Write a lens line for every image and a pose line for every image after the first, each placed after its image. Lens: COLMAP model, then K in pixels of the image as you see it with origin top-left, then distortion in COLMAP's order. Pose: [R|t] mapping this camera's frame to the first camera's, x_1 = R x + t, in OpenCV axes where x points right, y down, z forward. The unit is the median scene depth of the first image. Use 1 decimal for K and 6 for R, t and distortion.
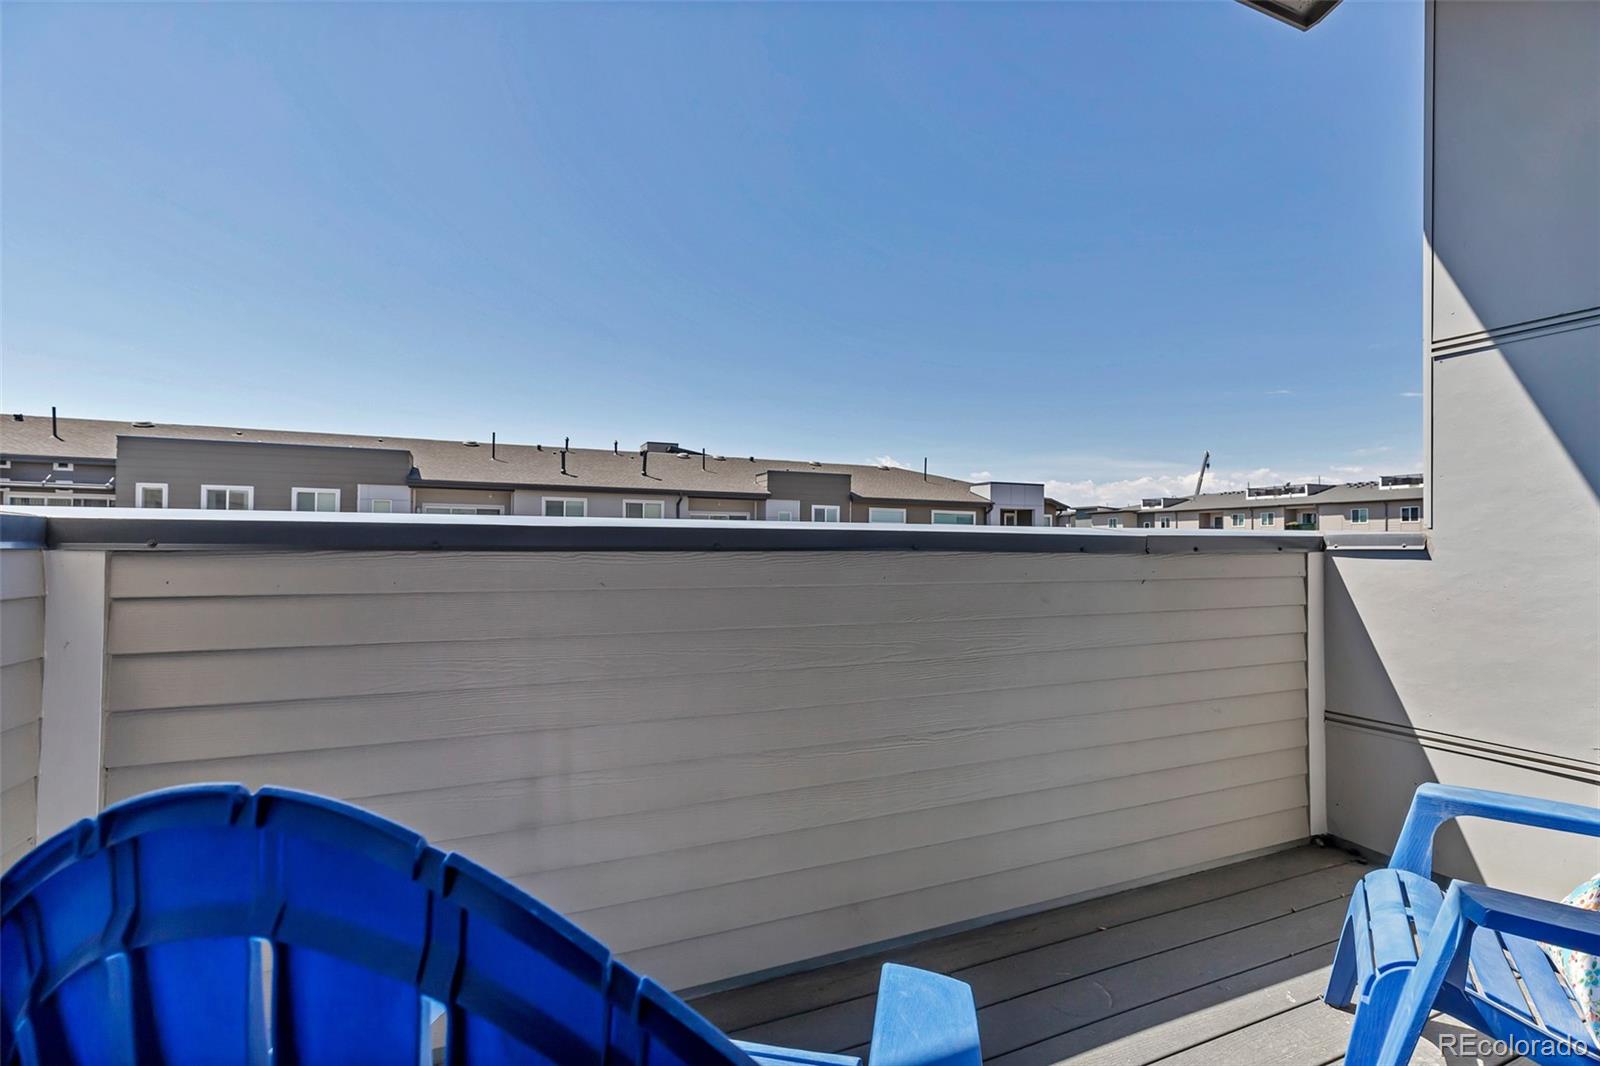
lens RADIAL K [[739.6, 0, 813.4], [0, 739.6, 538.2], [0, 0, 1]] dist [0.001119, 0.001065]
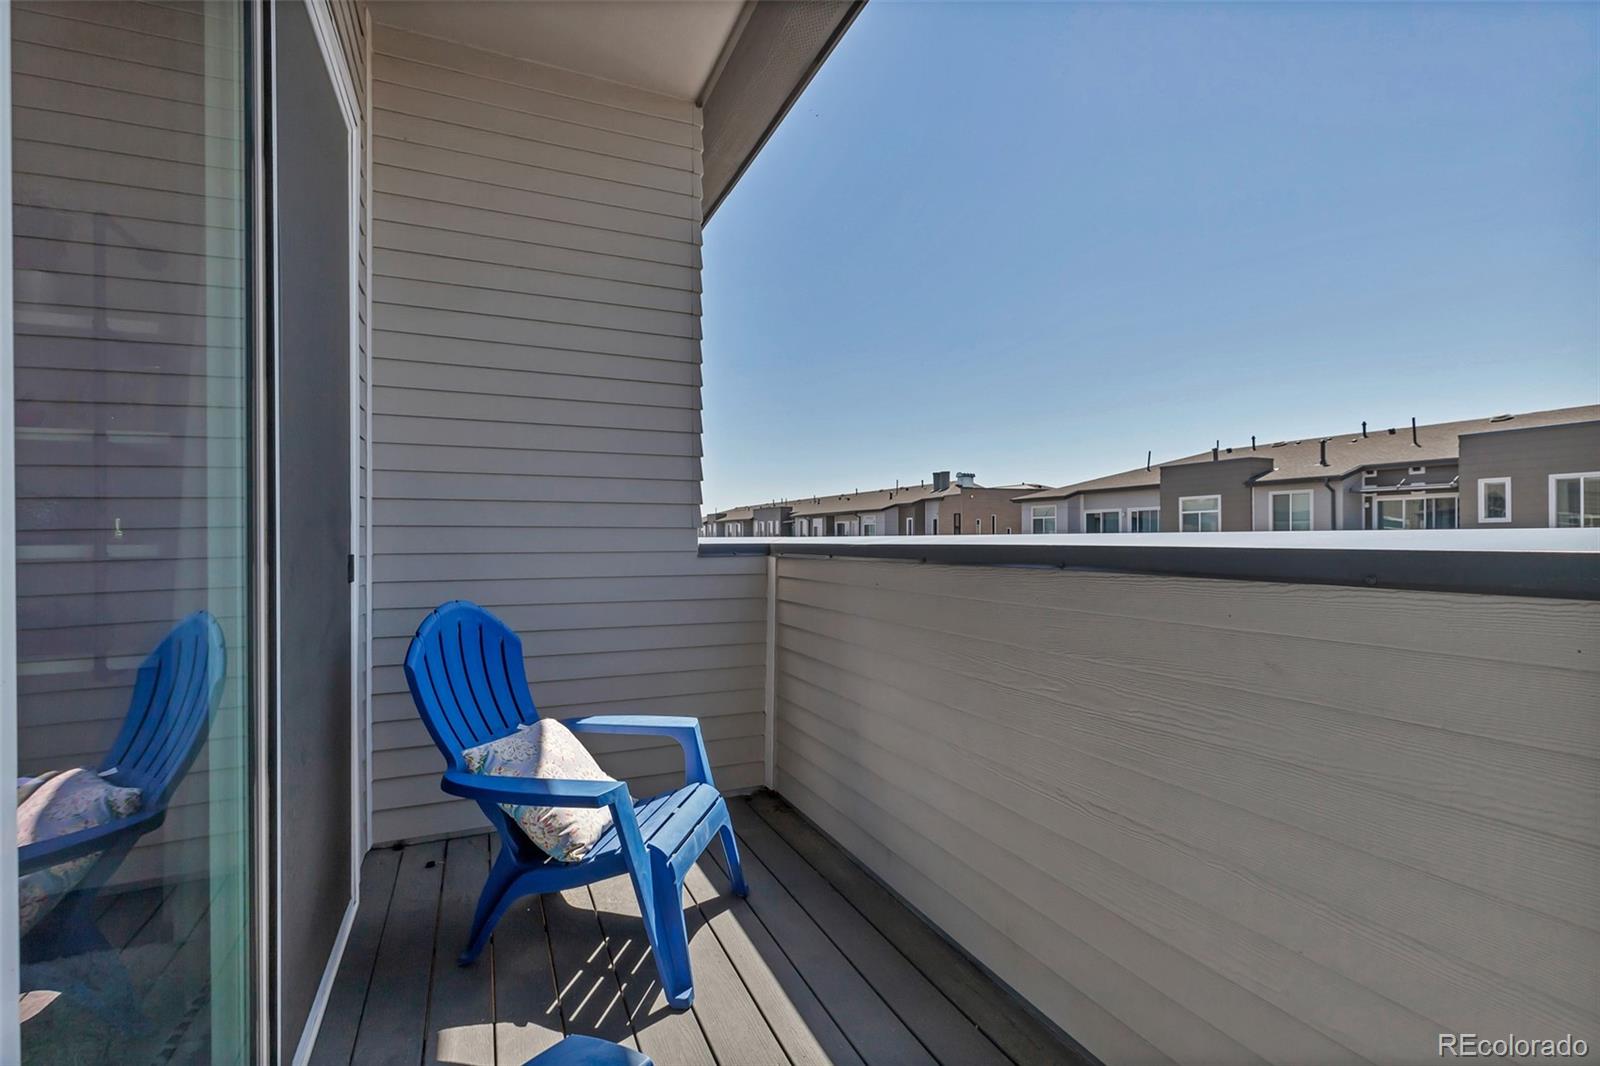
lens RADIAL K [[739.6, 0, 793.6], [0, 739.6, 536.8], [0, 0, 1]] dist [0.001119, 0.001065]
pose [[-0.004690, -0.008809, -0.999950, 0.099089], [0.015211, 0.999845, -0.008880, -0.001657], [0.999873, -0.015252, -0.004556, 0.072660]]
